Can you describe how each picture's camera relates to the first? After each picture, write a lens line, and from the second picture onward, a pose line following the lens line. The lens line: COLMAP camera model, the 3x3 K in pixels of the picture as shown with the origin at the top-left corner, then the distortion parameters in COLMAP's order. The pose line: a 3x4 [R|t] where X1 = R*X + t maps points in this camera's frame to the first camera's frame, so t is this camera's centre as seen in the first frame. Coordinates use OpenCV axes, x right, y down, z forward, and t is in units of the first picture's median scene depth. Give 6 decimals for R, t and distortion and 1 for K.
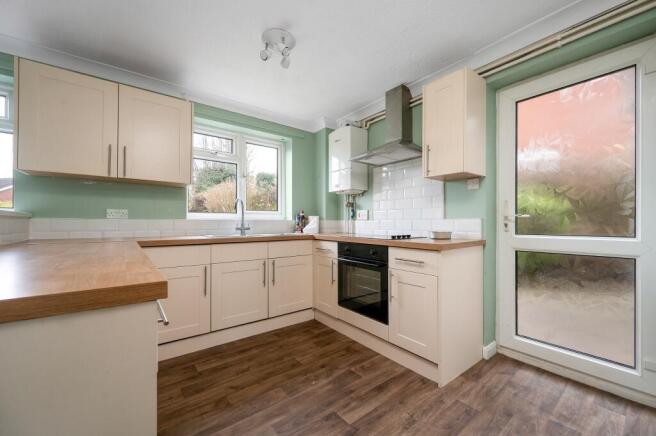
lens RADIAL K [[261.2, 0, 330.8], [0, 261.2, 218.9], [0, 0, 1]] dist [0.000543, 0.000092]
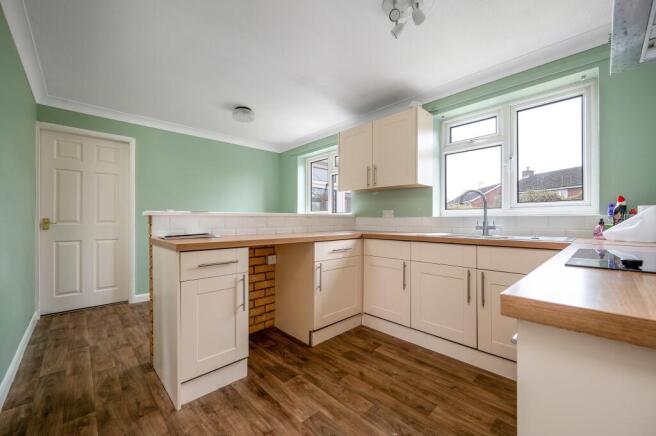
lens RADIAL K [[261.2, 0, 330.8], [0, 261.2, 218.9], [0, 0, 1]] dist [0.000543, 0.000092]
pose [[0.105561, -0.007079, -0.994388, 0.523304], [0.013391, 0.999894, -0.005697, 0.011857], [0.994323, -0.012715, 0.105645, 0.593661]]
